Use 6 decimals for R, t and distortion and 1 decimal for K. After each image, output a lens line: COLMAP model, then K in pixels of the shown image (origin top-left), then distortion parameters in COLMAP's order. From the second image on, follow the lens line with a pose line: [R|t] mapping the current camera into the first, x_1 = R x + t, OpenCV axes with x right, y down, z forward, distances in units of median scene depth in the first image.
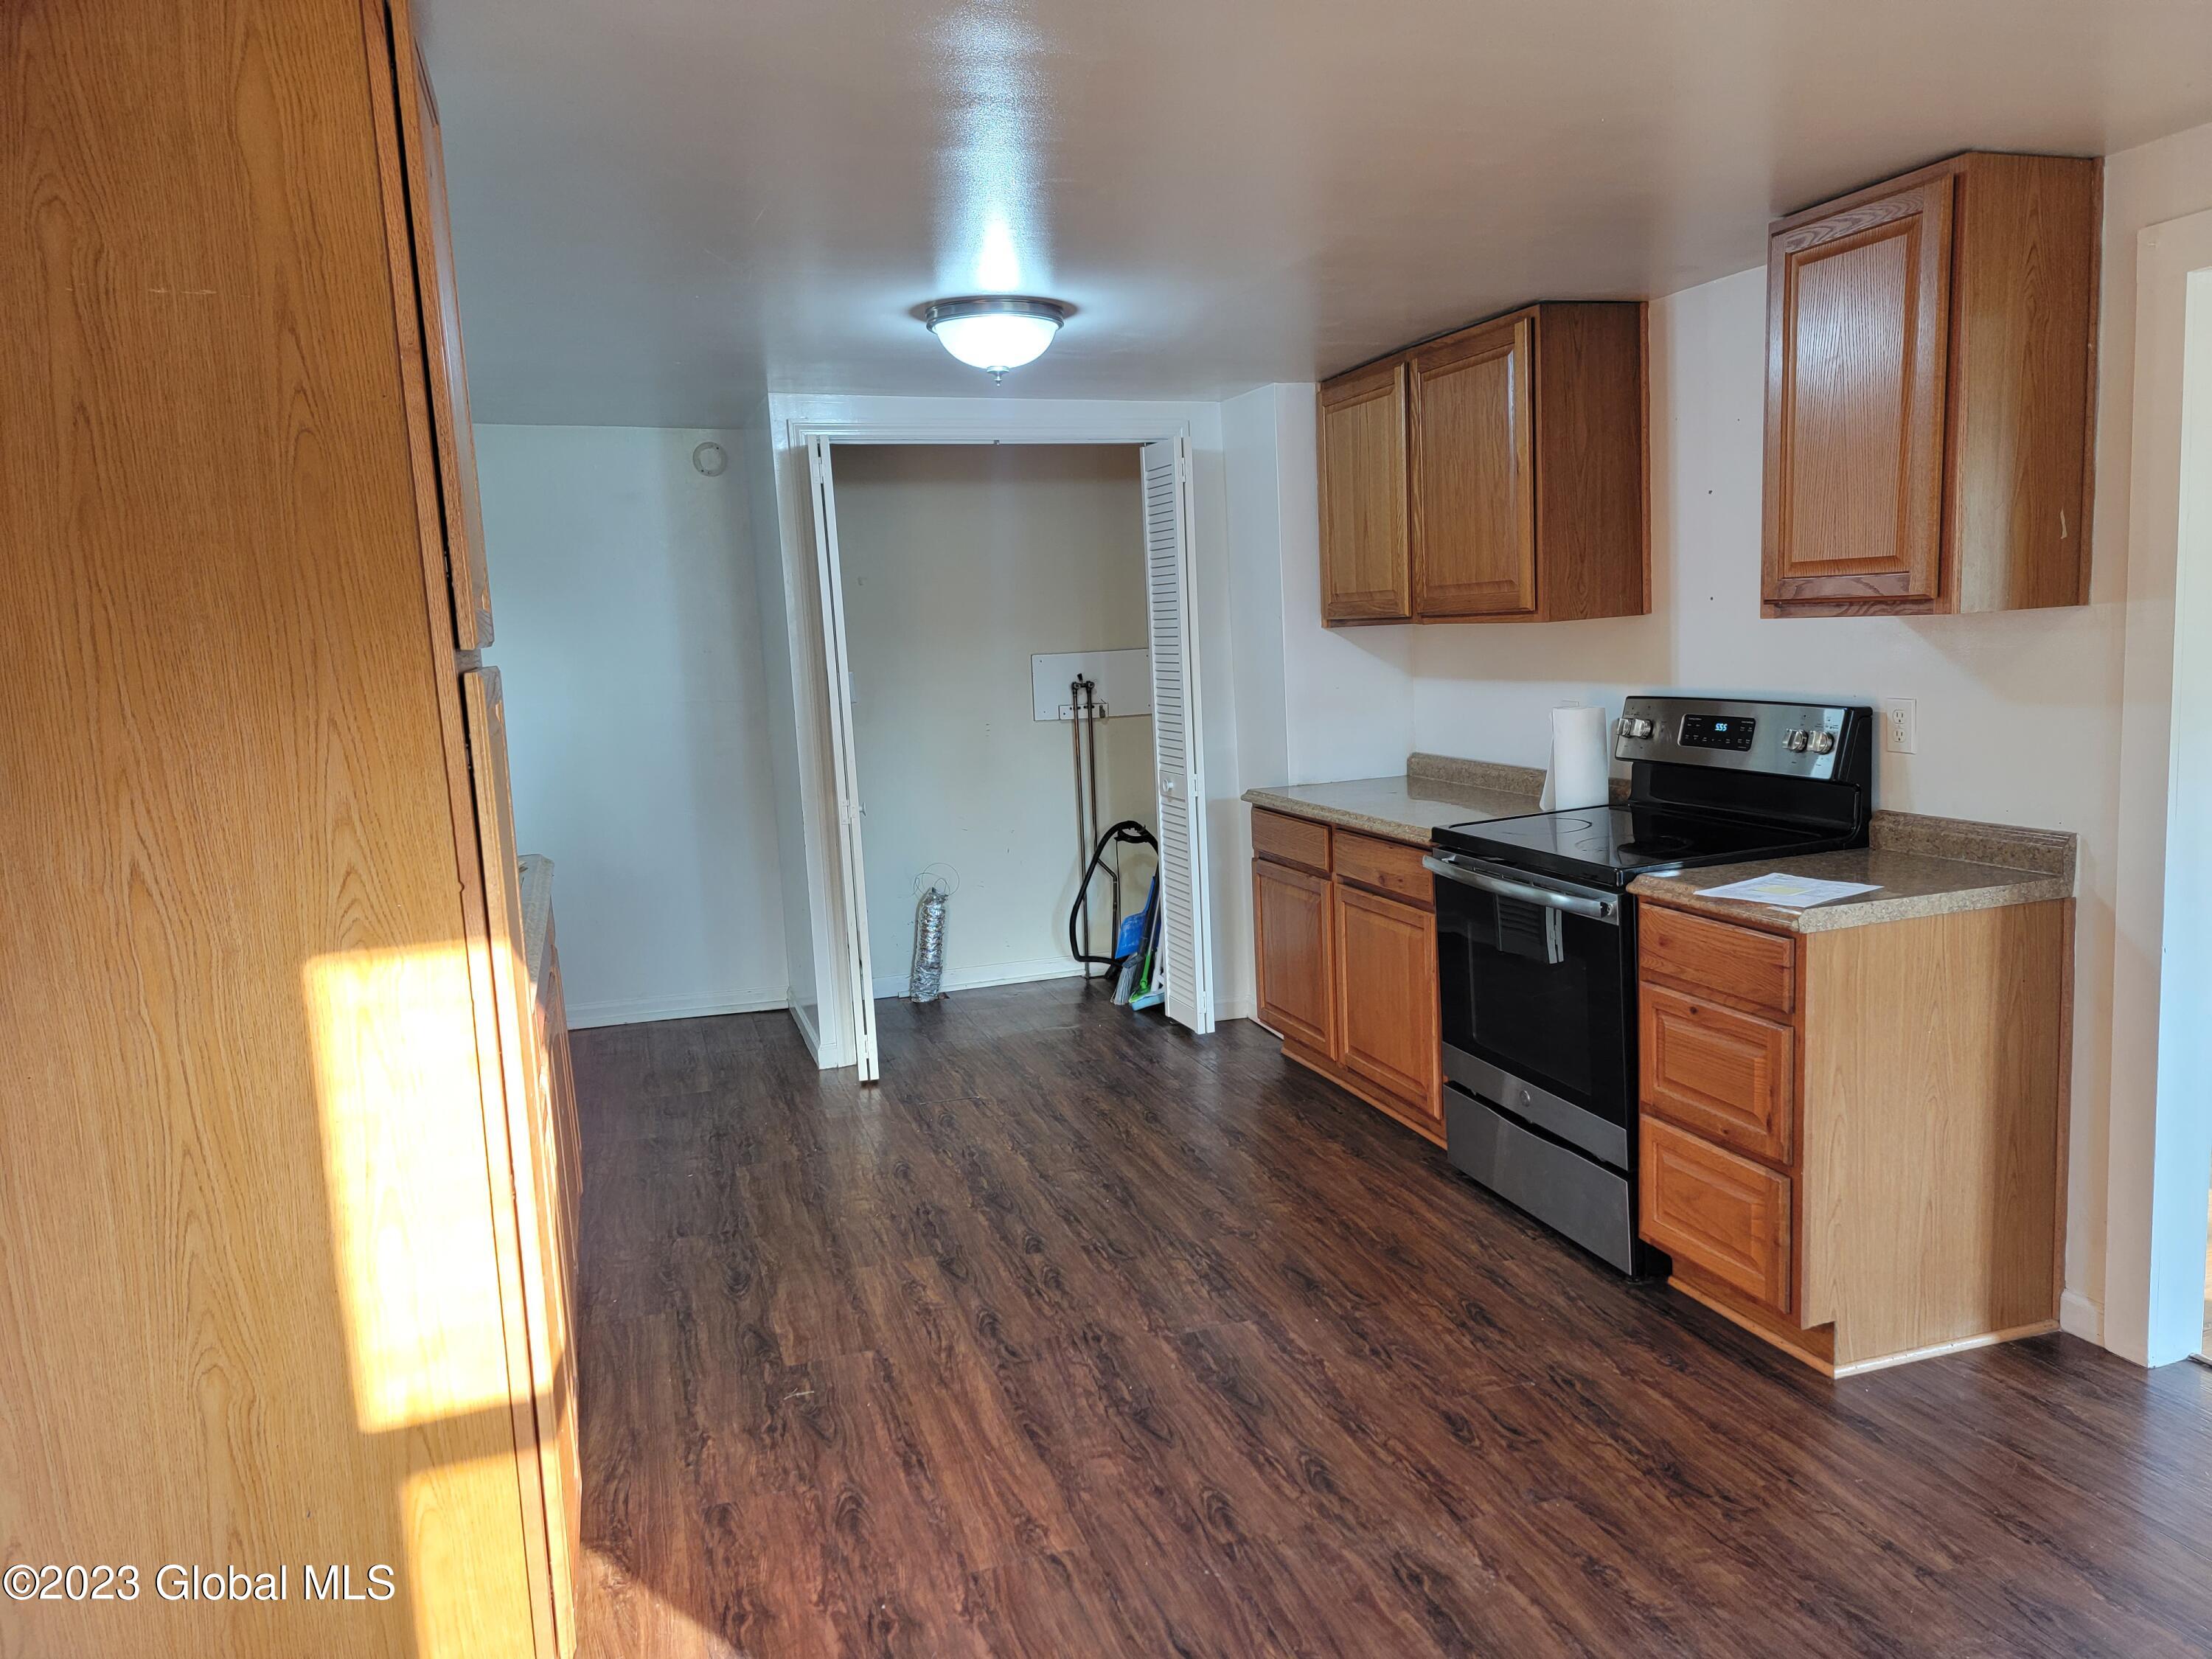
lens RADIAL K [[1530.9, 0, 1113.3], [0, 1530.9, 854.7], [0, 0, 1]] dist [0.089339, -0.077009]
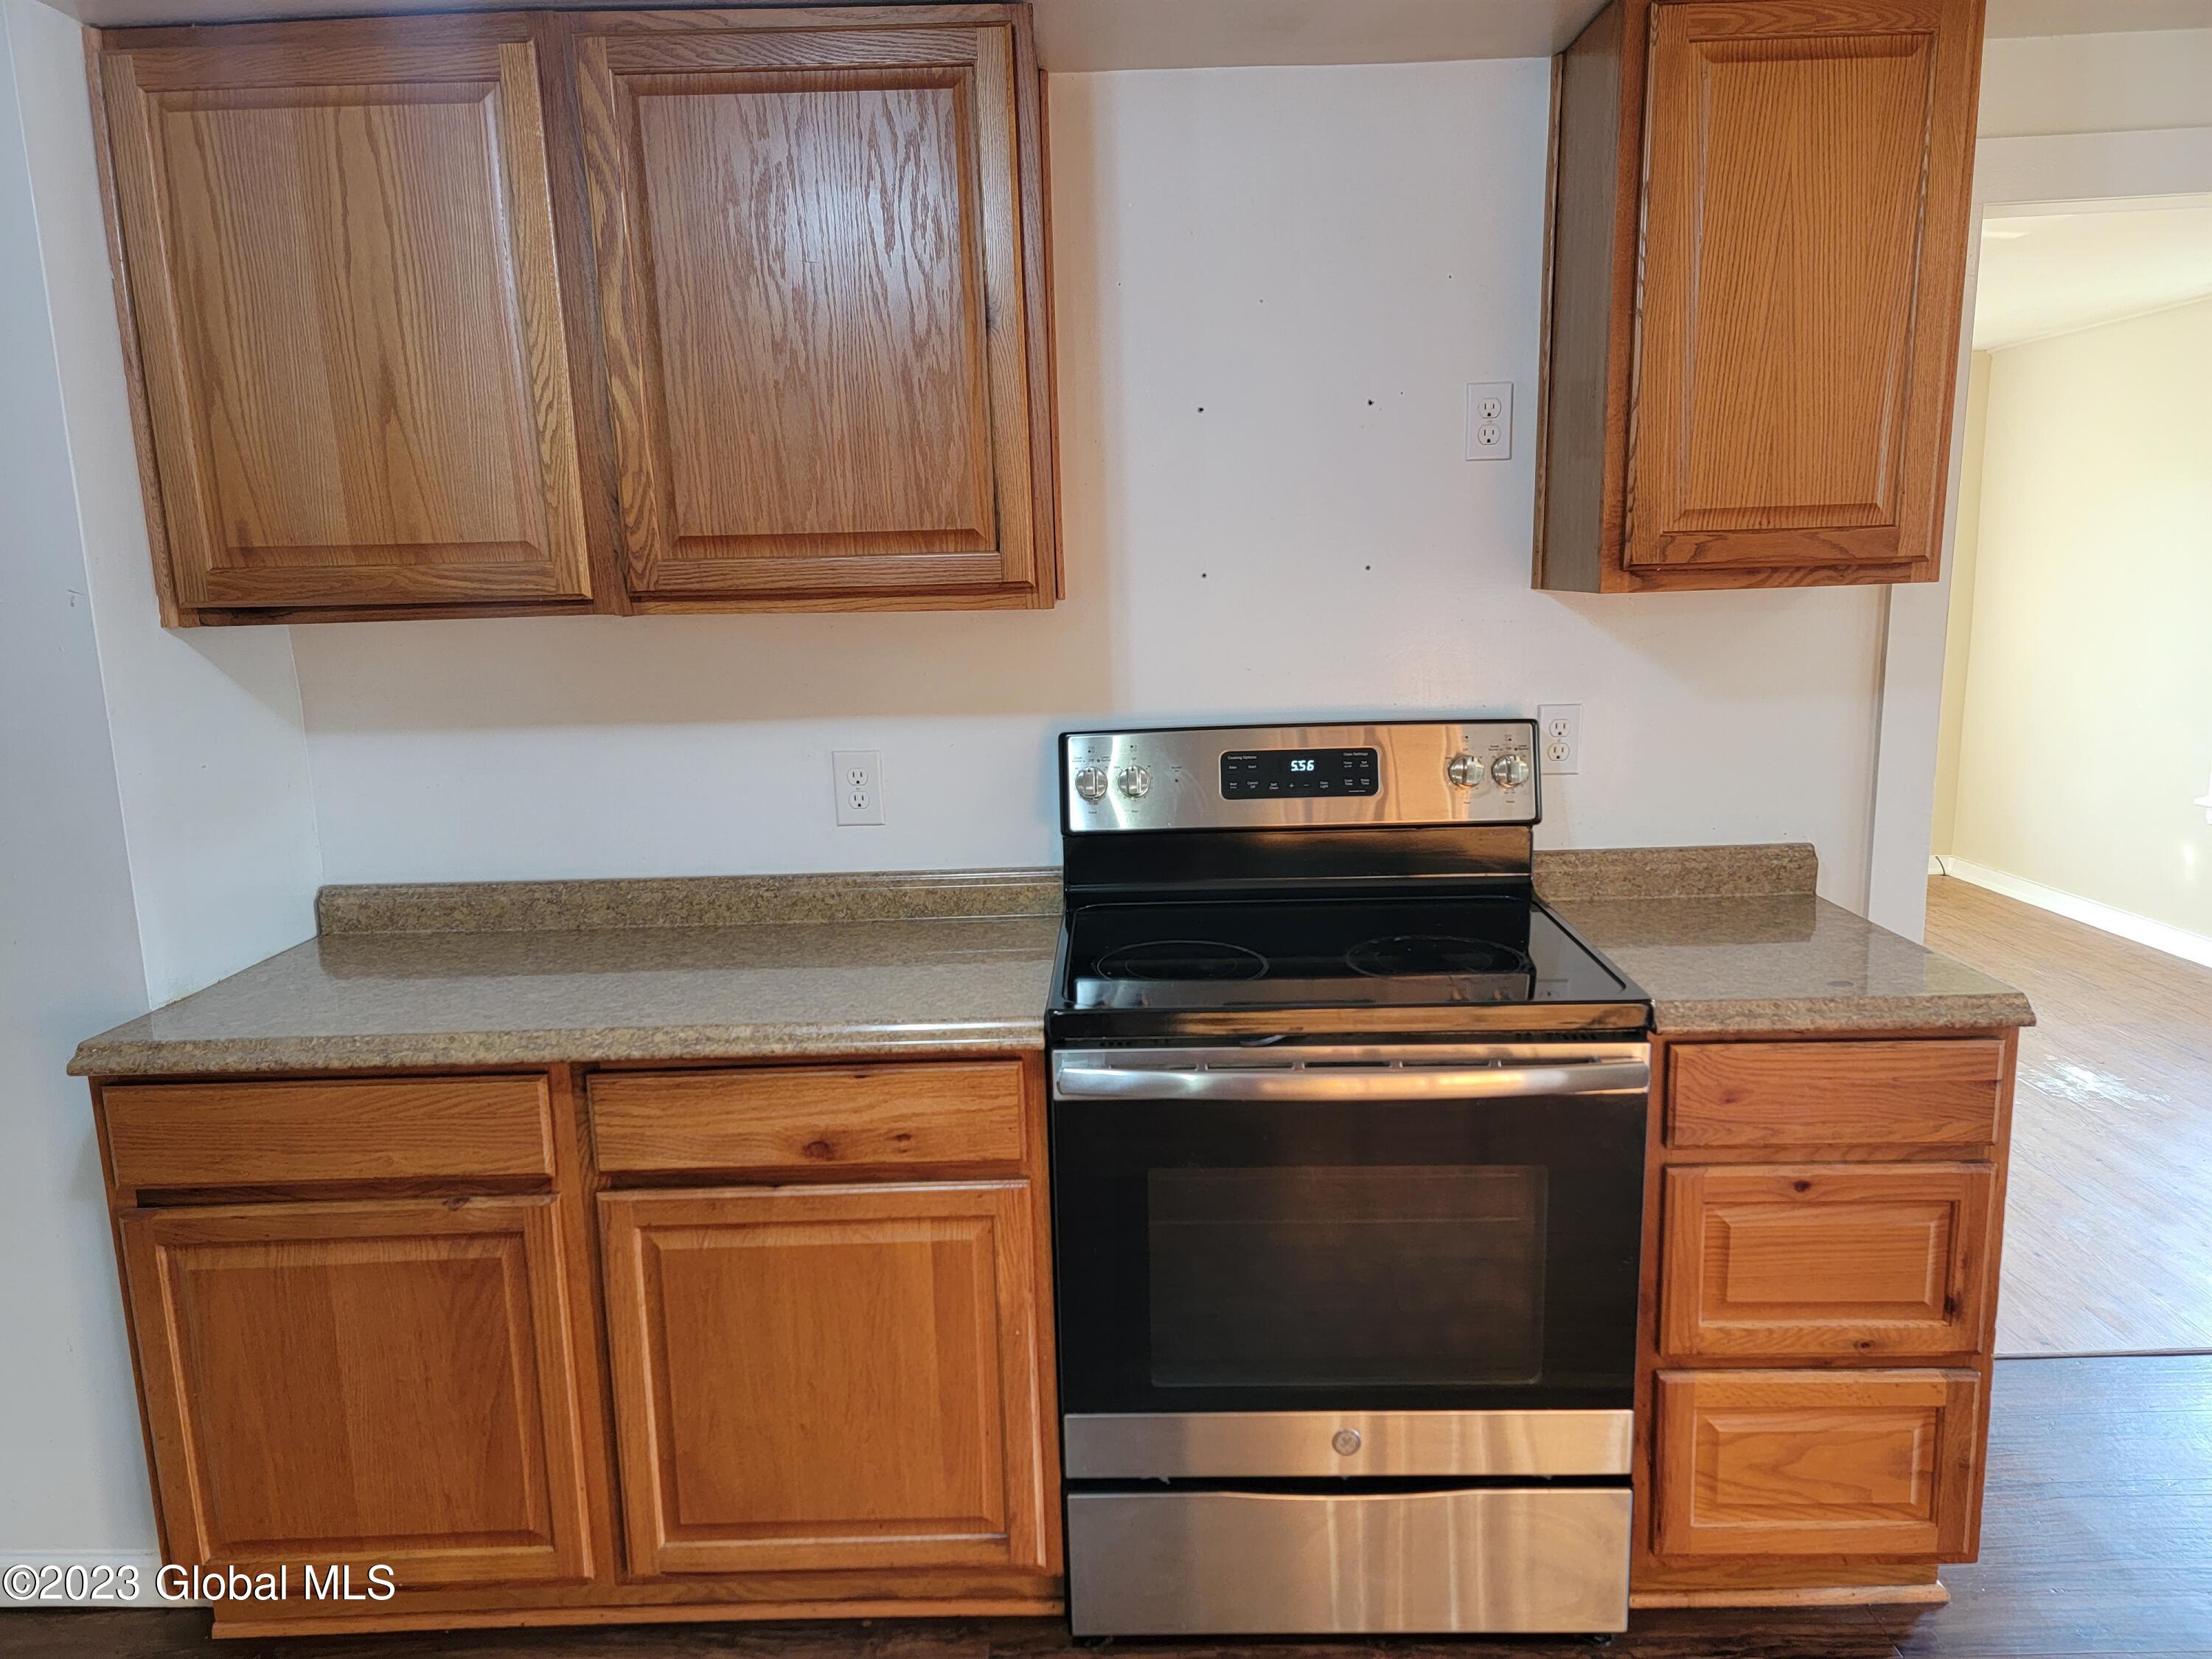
lens RADIAL K [[1530.9, 0, 1113.3], [0, 1530.9, 854.7], [0, 0, 1]] dist [0.089339, -0.077009]
pose [[0.329625, -0.135947, 0.934273, -0.245848], [0.156295, 0.983782, 0.088008, -0.109490], [-0.931085, 0.117012, 0.345527, 0.808220]]
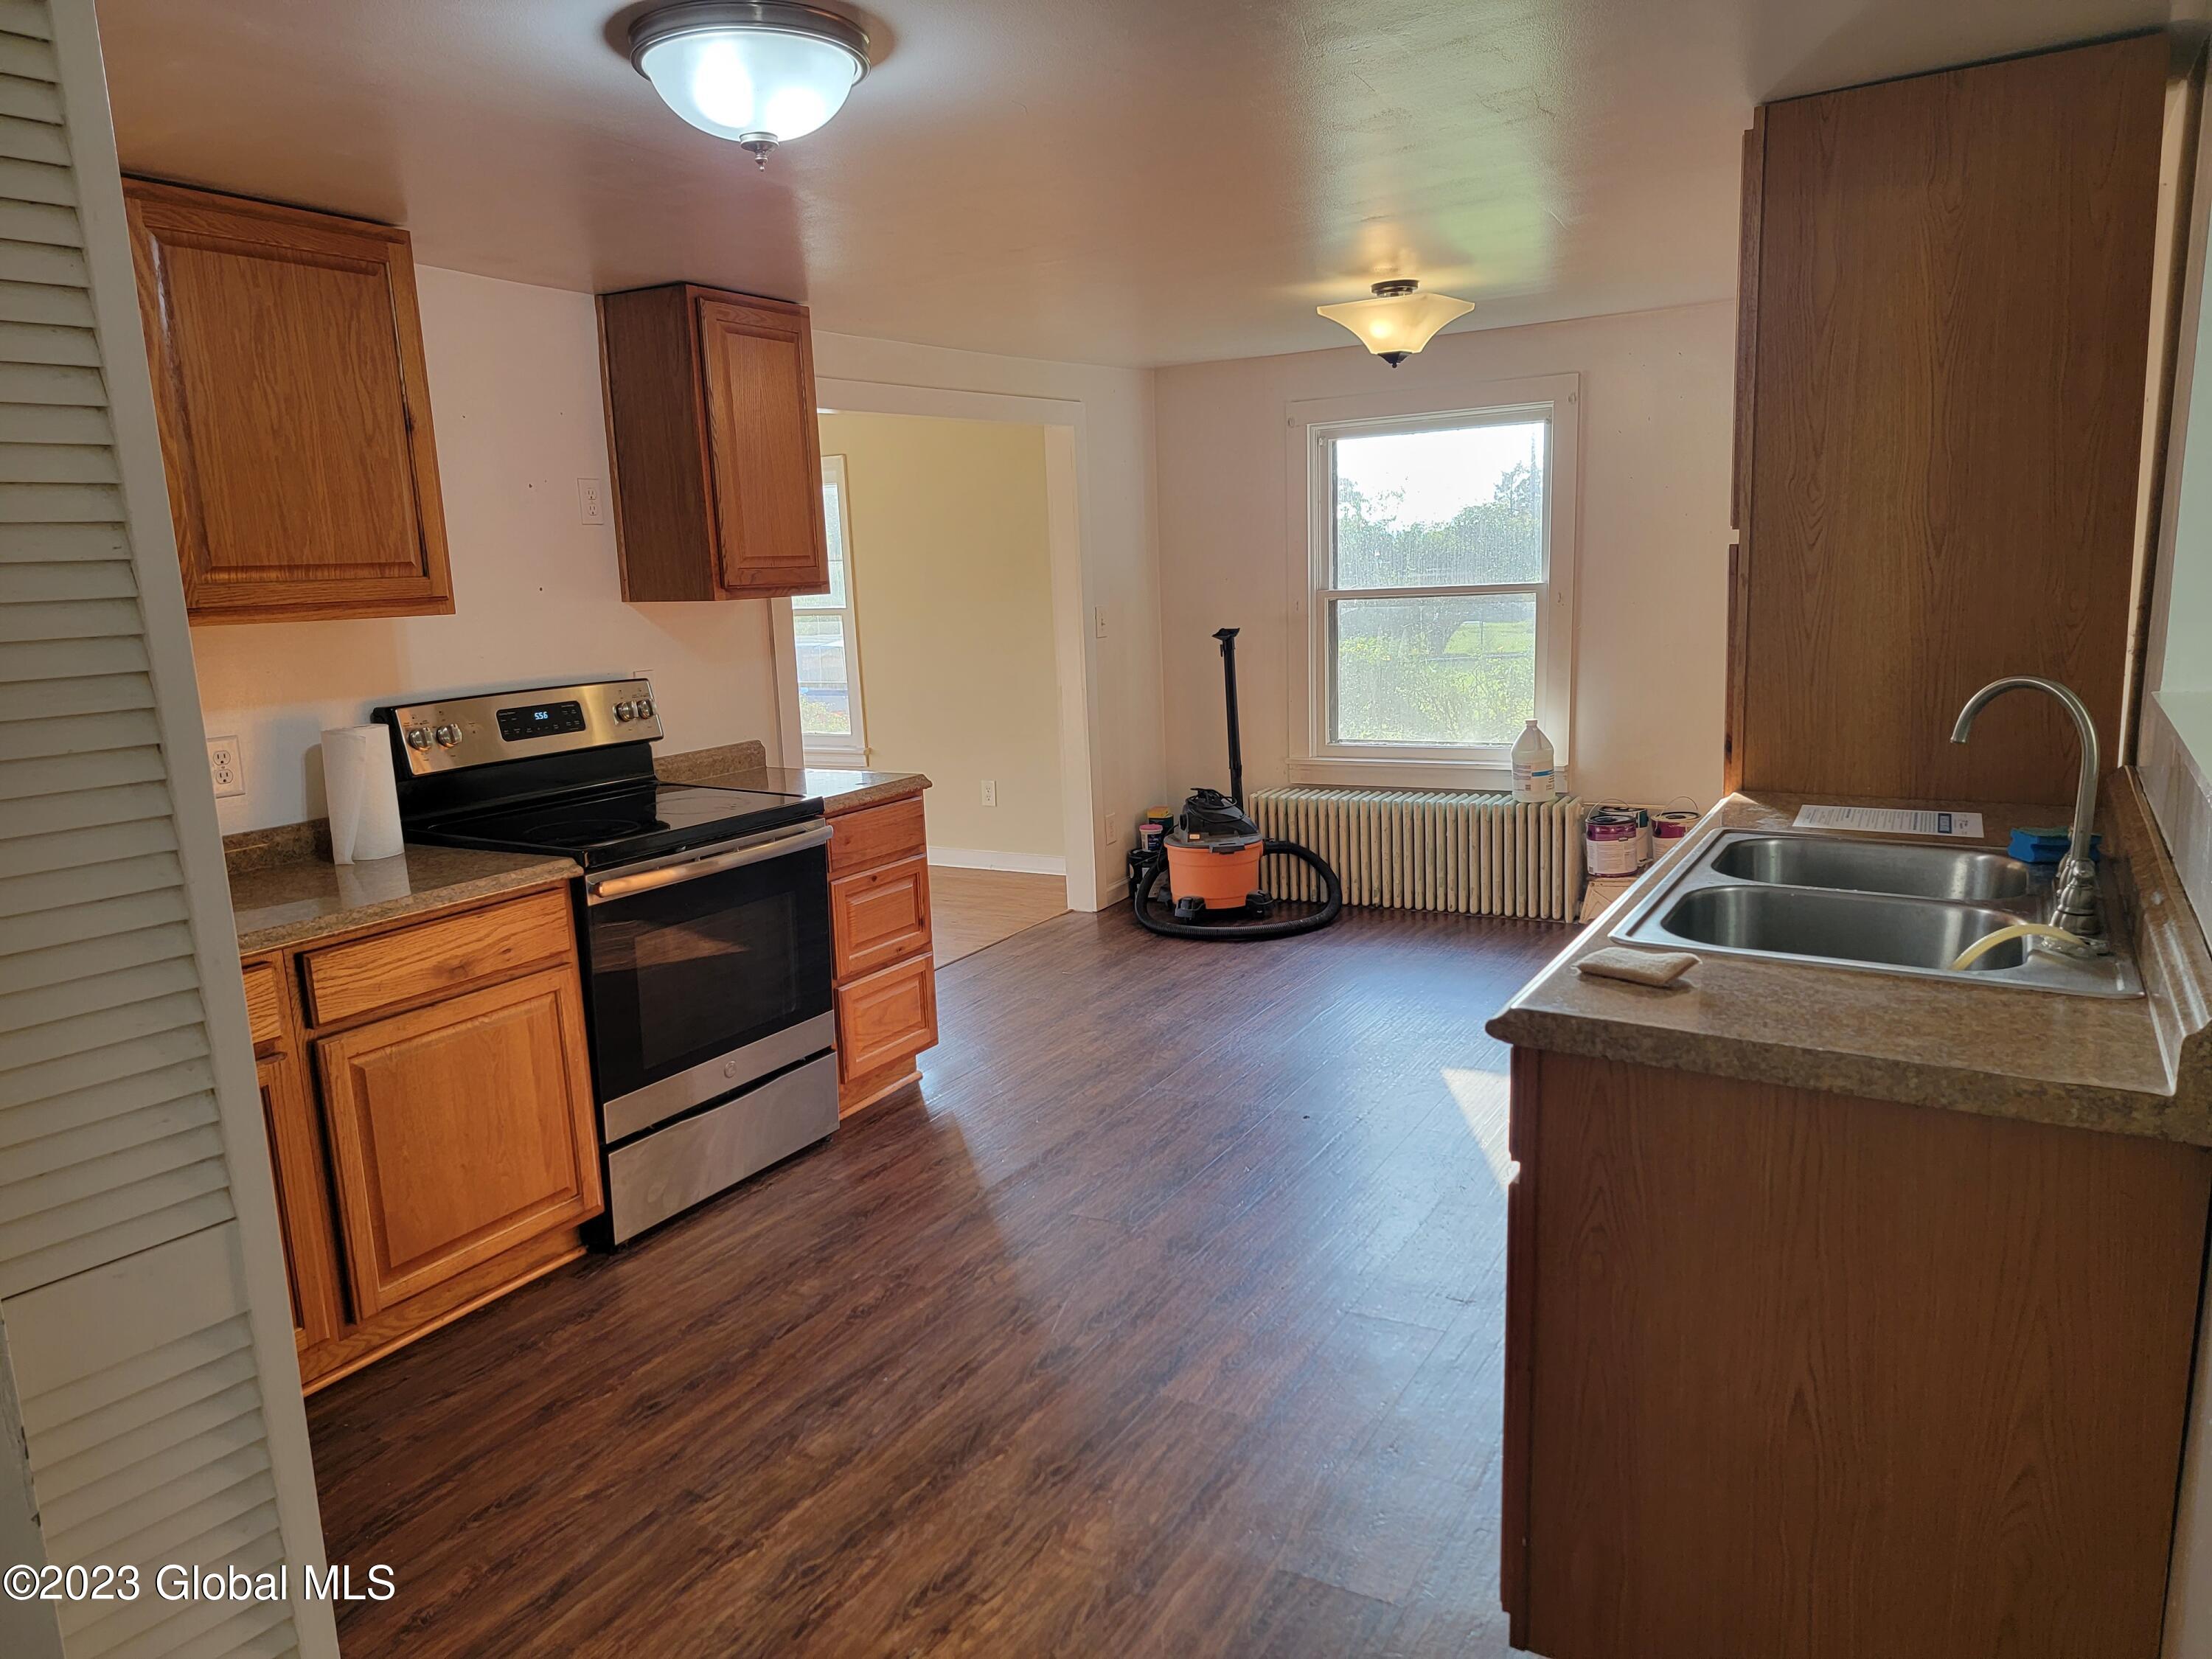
lens RADIAL K [[1530.9, 0, 1113.3], [0, 1530.9, 854.7], [0, 0, 1]] dist [0.089339, -0.077009]
pose [[-0.661575, -0.070031, 0.746602, -0.610950], [0.185293, 0.949489, 0.253253, -0.176062], [-0.726626, 0.305885, -0.615182, 1.317519]]
